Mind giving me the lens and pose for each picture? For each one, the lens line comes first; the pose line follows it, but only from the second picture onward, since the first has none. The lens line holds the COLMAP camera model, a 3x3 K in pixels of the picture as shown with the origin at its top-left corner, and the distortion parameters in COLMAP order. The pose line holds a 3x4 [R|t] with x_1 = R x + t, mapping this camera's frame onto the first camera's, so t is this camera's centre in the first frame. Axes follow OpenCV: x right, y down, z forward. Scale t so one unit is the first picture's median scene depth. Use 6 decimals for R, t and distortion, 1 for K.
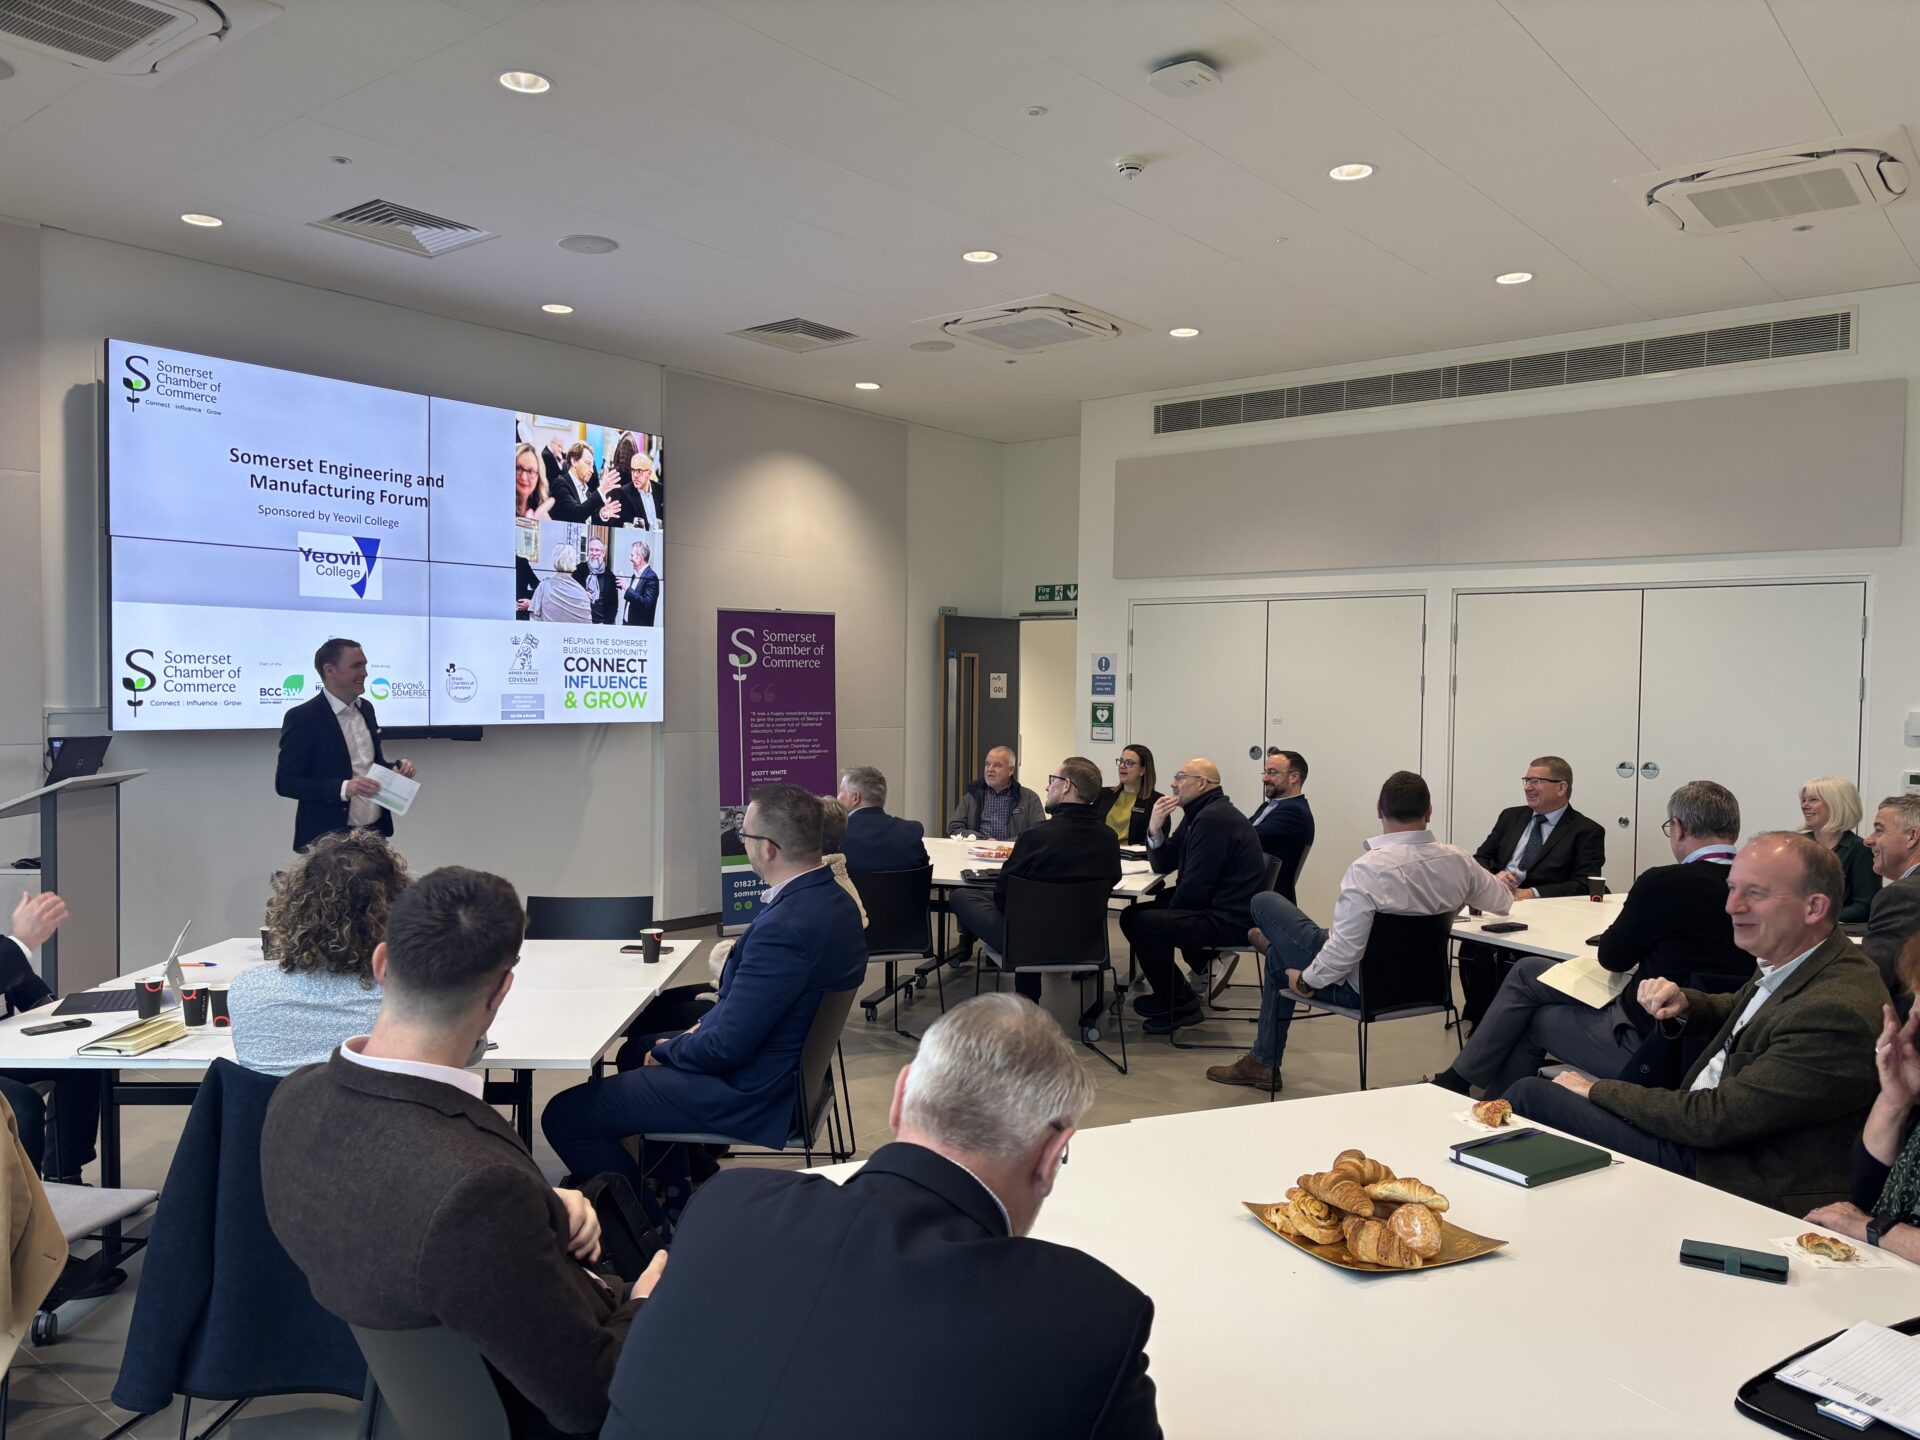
lens RADIAL K [[1491.4, 0, 965.6], [0, 1491.4, 737.0], [0, 0, 1]] dist [0.052665, -0.048066]
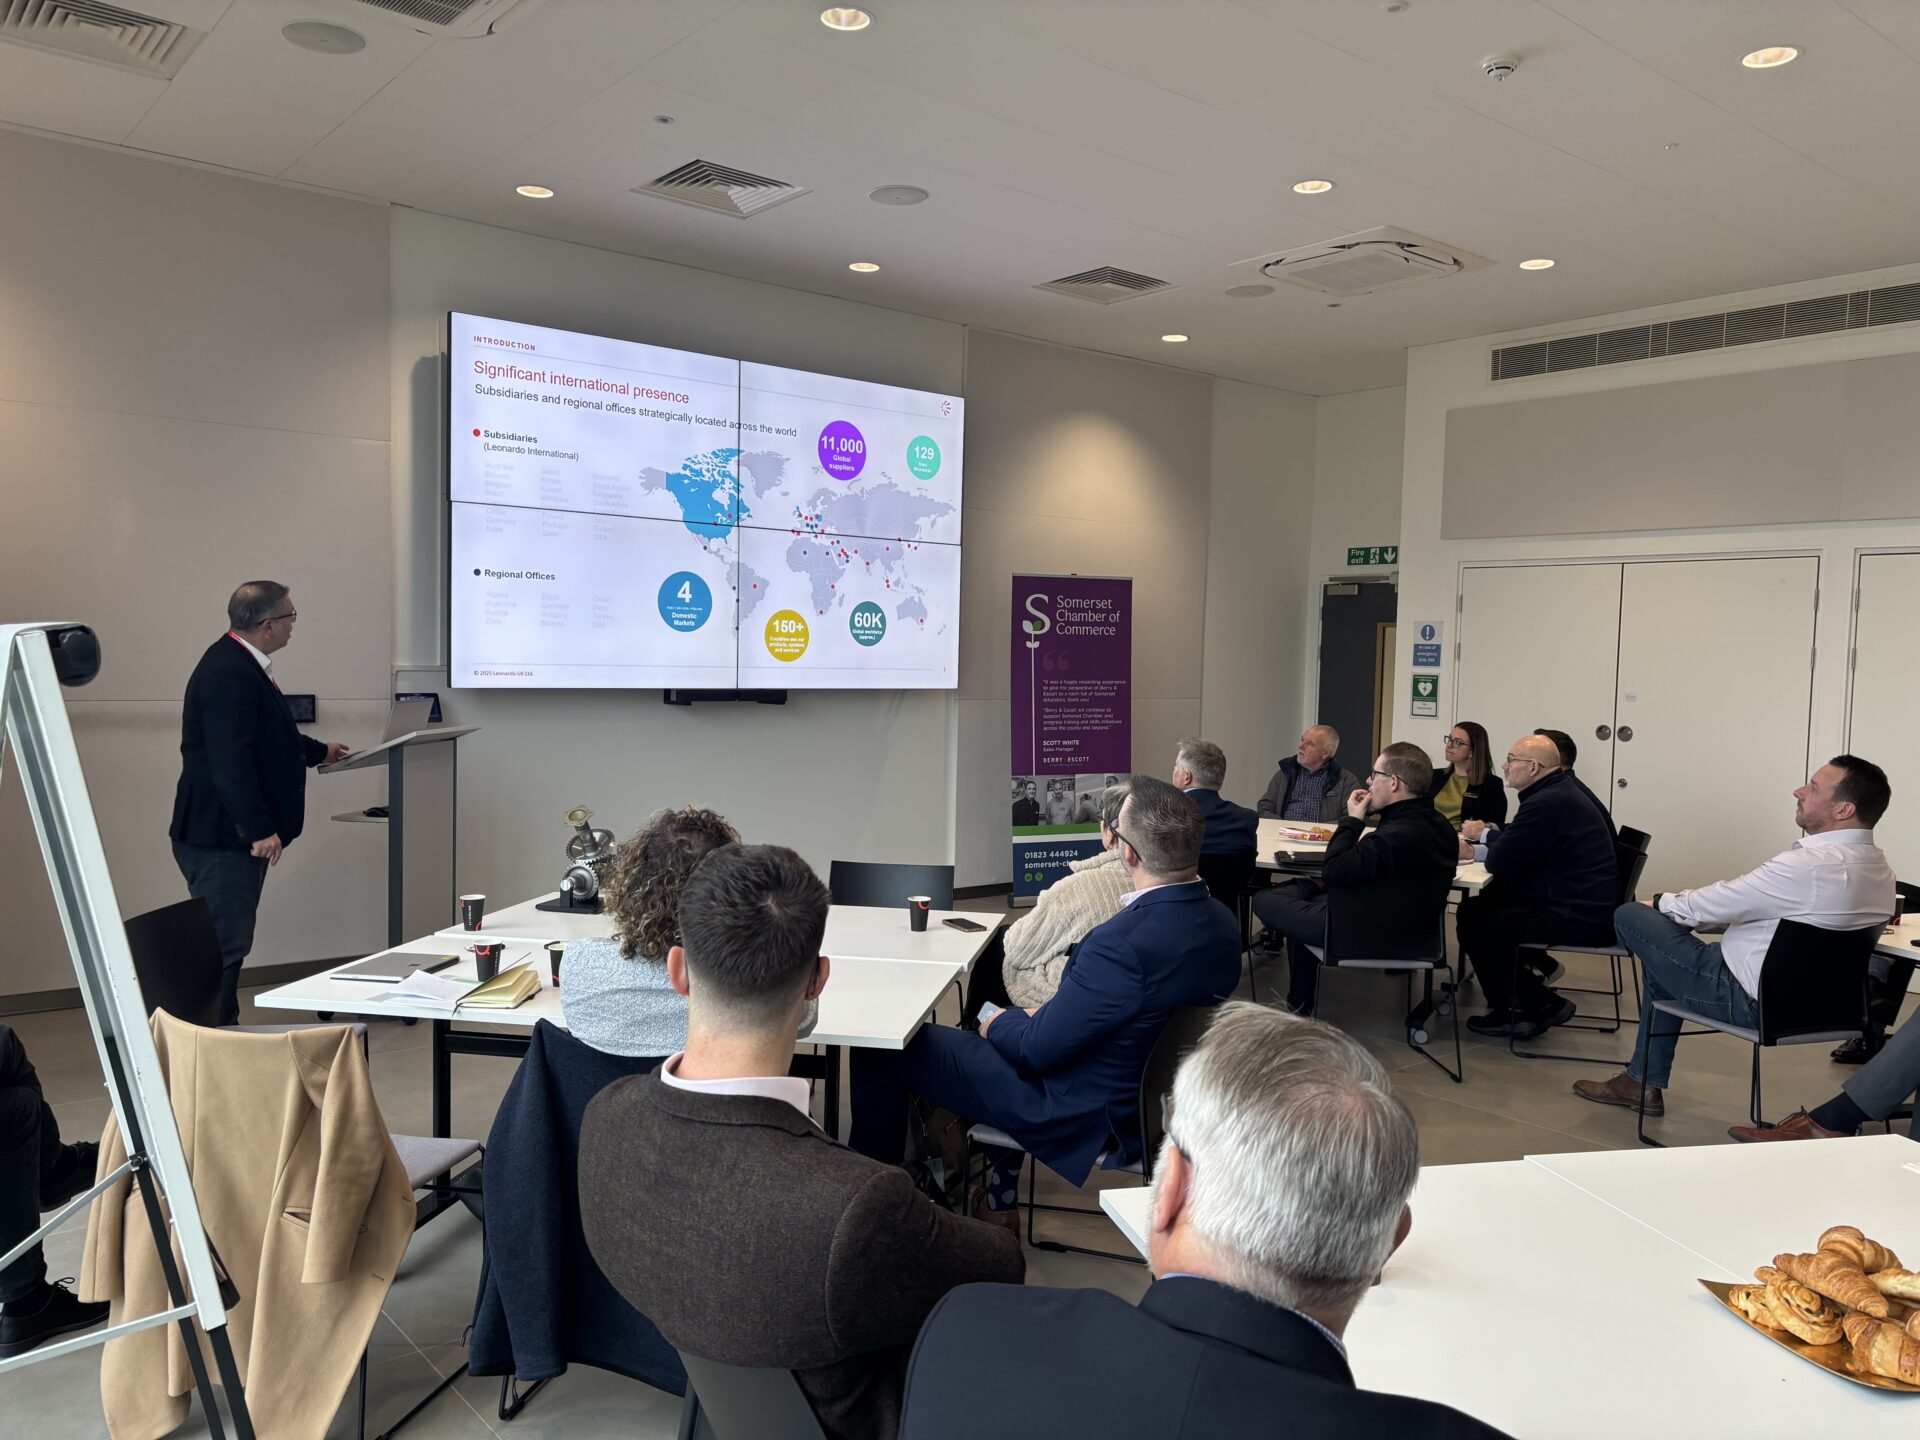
lens RADIAL K [[1491.4, 0, 939.6], [0, 1491.4, 745.7], [0, 0, 1]] dist [0.052665, -0.048066]
pose [[0.979694, 0.023005, -0.199176, -0.023275], [-0.018057, 0.999483, 0.026621, 0.002064], [0.199685, -0.022483, 0.979602, 0.044555]]
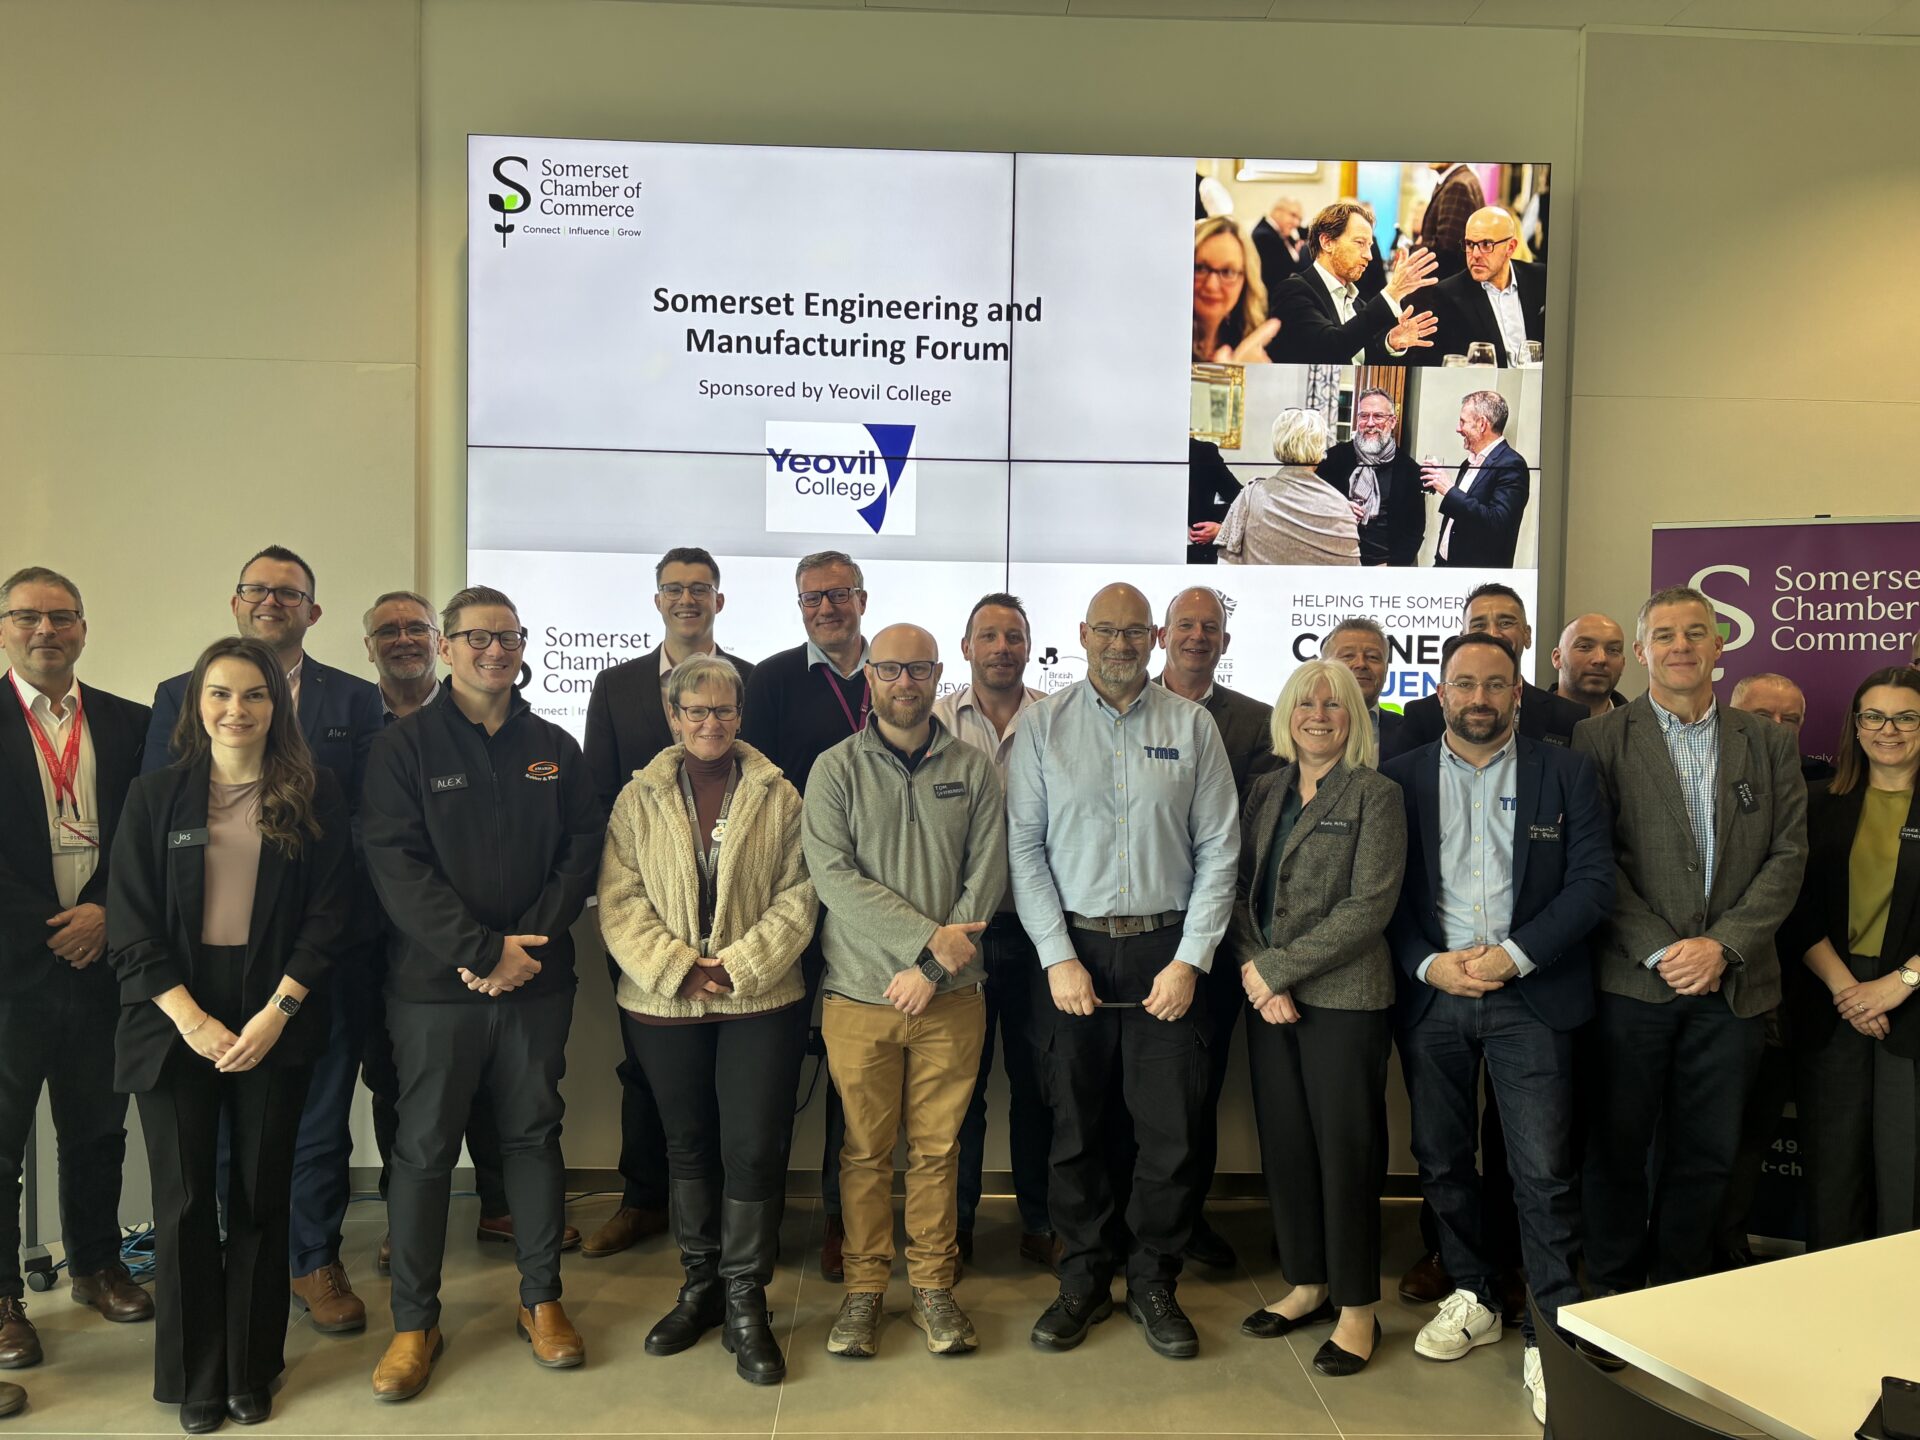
lens RADIAL K [[1491.4, 0, 960.9], [0, 1491.4, 704.8], [0, 0, 1]] dist [0.052665, -0.048066]
pose [[0.662002, 0.020239, -0.749229, 0.051011], [-0.034660, 0.999393, -0.003629, -0.033440], [0.748701, 0.028370, 0.662301, 0.824391]]
